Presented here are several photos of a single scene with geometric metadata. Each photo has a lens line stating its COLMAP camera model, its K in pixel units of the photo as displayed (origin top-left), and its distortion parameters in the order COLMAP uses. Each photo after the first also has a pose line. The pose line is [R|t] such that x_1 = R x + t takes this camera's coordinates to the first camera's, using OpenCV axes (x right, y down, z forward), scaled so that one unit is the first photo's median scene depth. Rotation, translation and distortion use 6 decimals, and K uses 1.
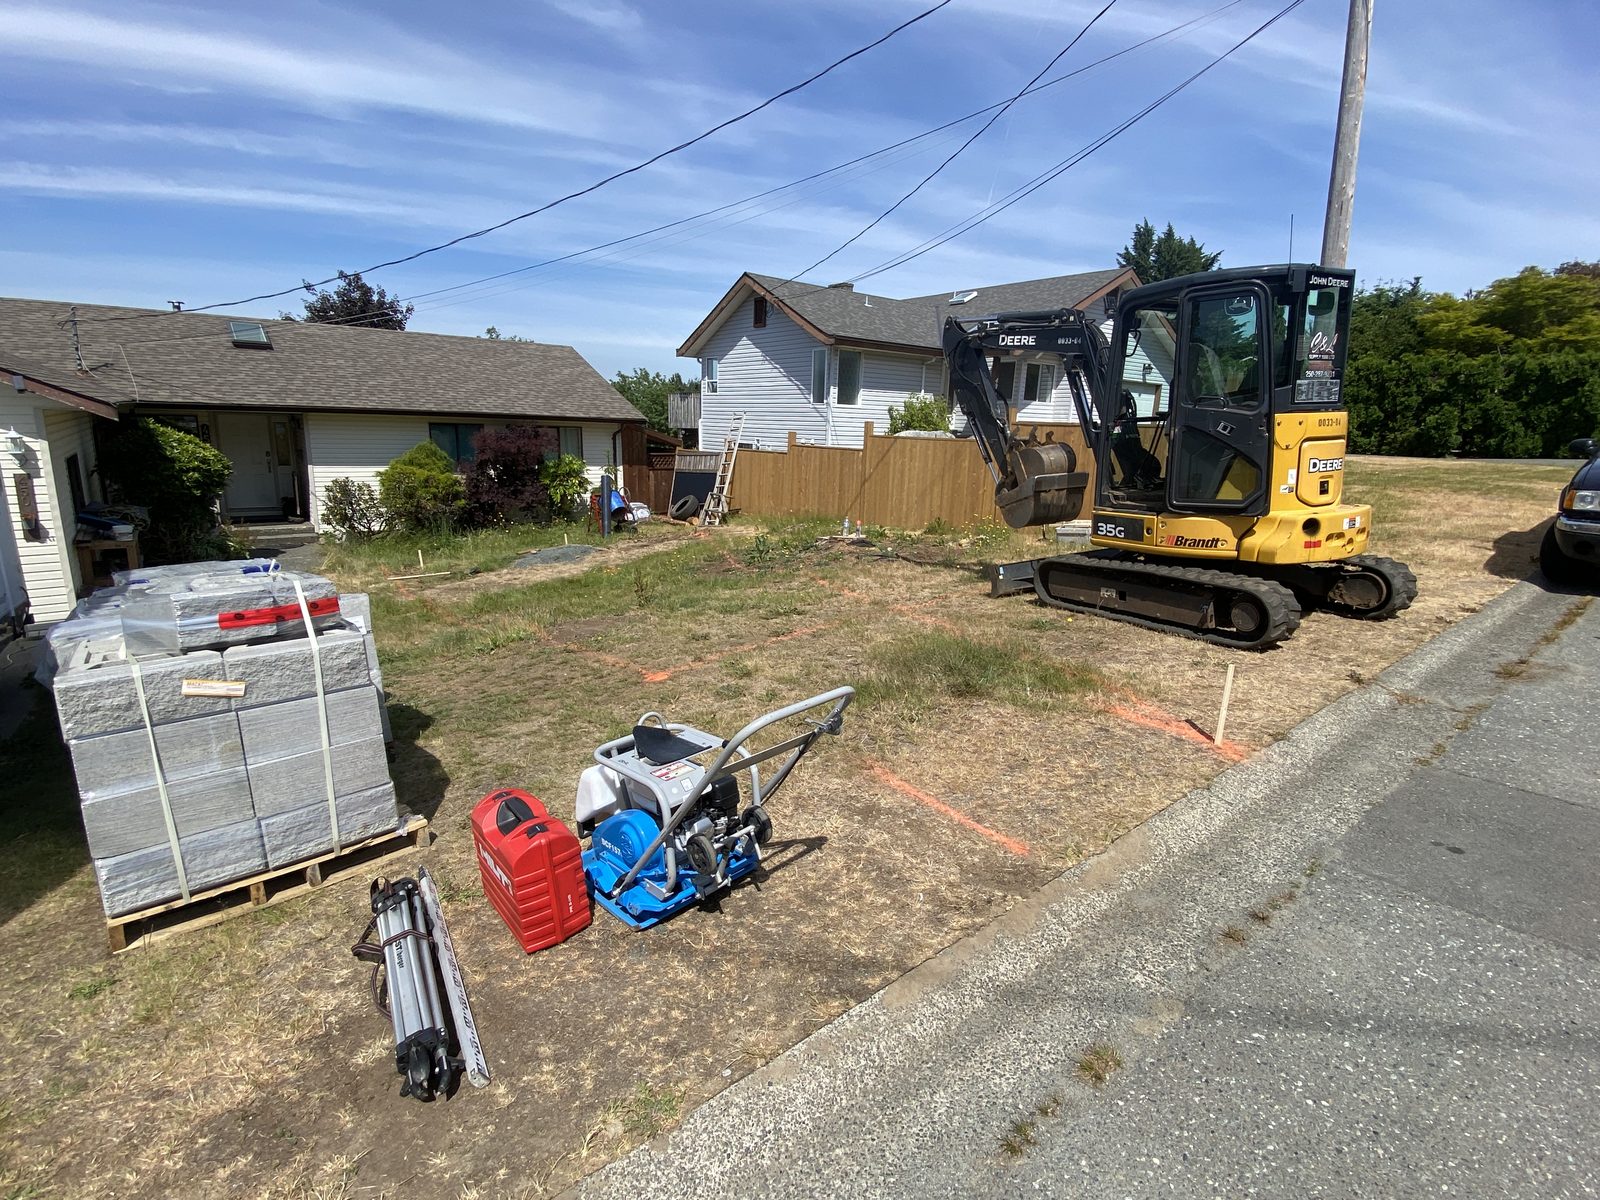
lens RADIAL K [[756.9, 0, 800.6], [0, 756.9, 594.8], [0, 0, 1]] dist [0.026906, -0.025760]
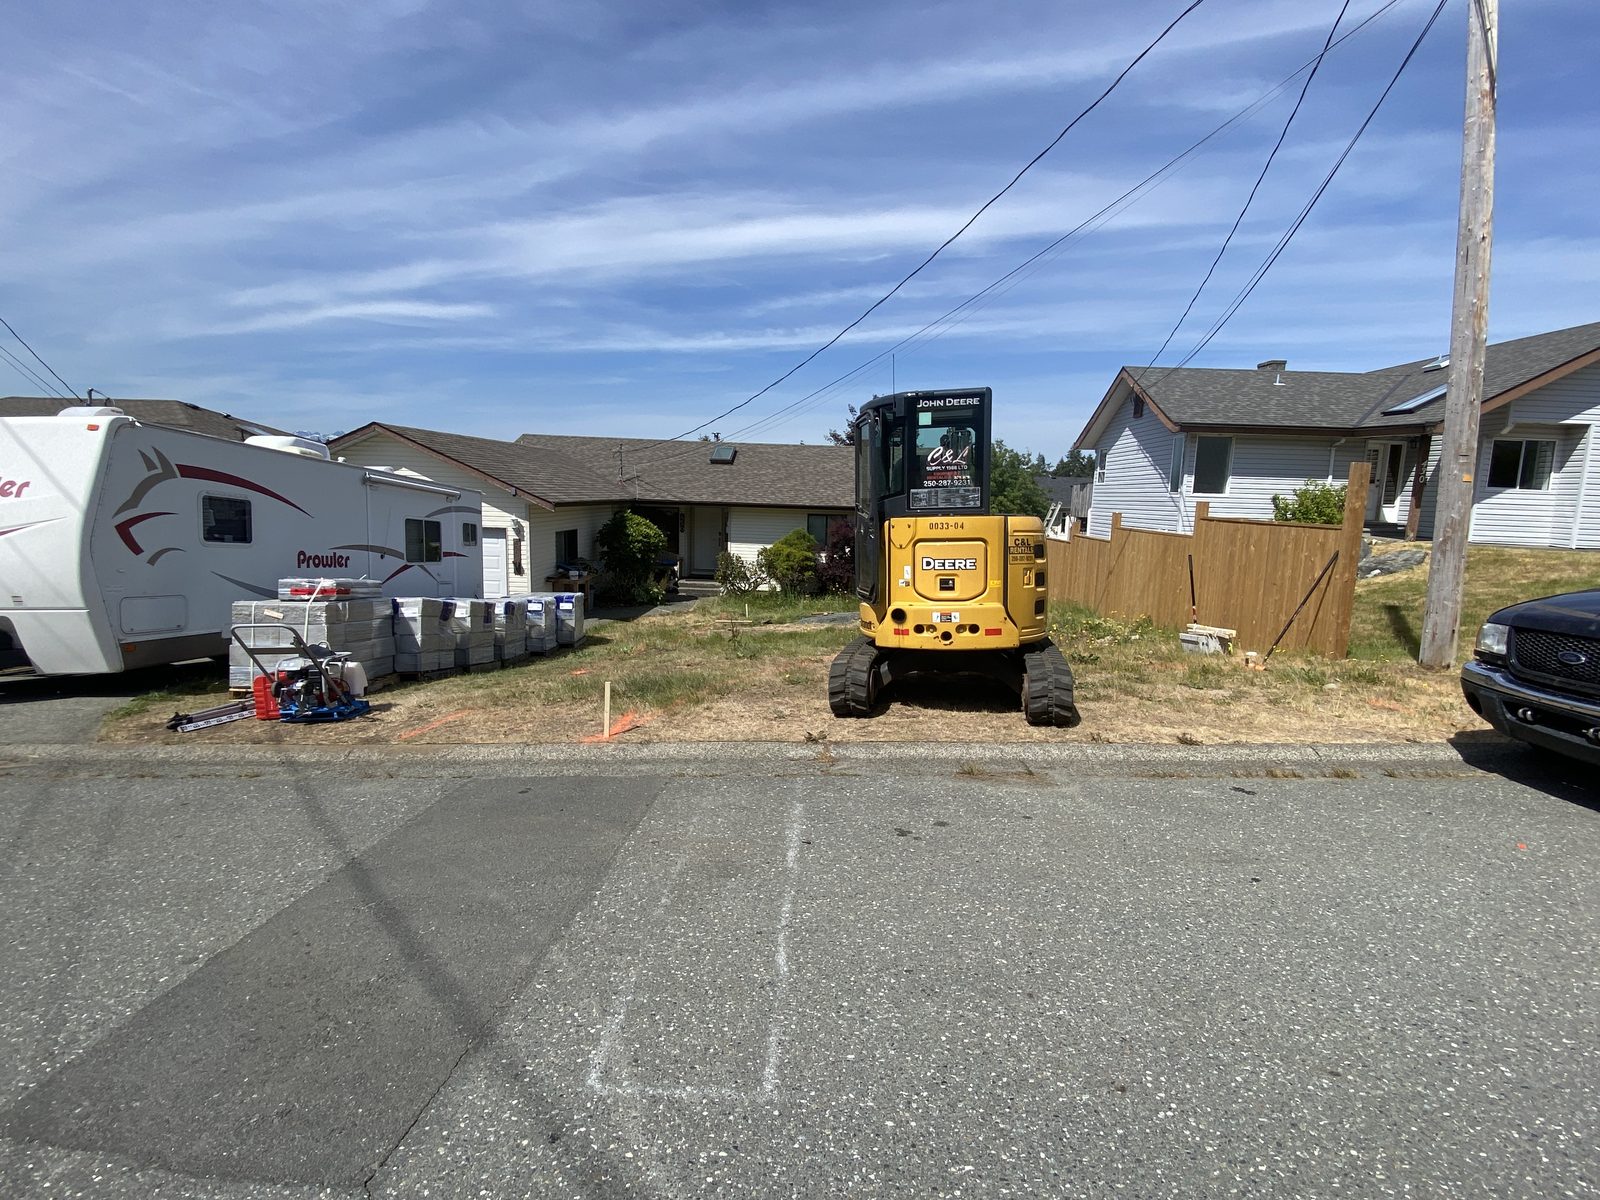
lens RADIAL K [[756.9, 0, 800.6], [0, 756.9, 594.8], [0, 0, 1]] dist [0.026906, -0.025760]
pose [[0.757236, 0.074793, -0.648845, 0.390833], [-0.145928, 0.987683, -0.056454, -0.011083], [0.636631, 0.137433, 0.758824, 0.015741]]
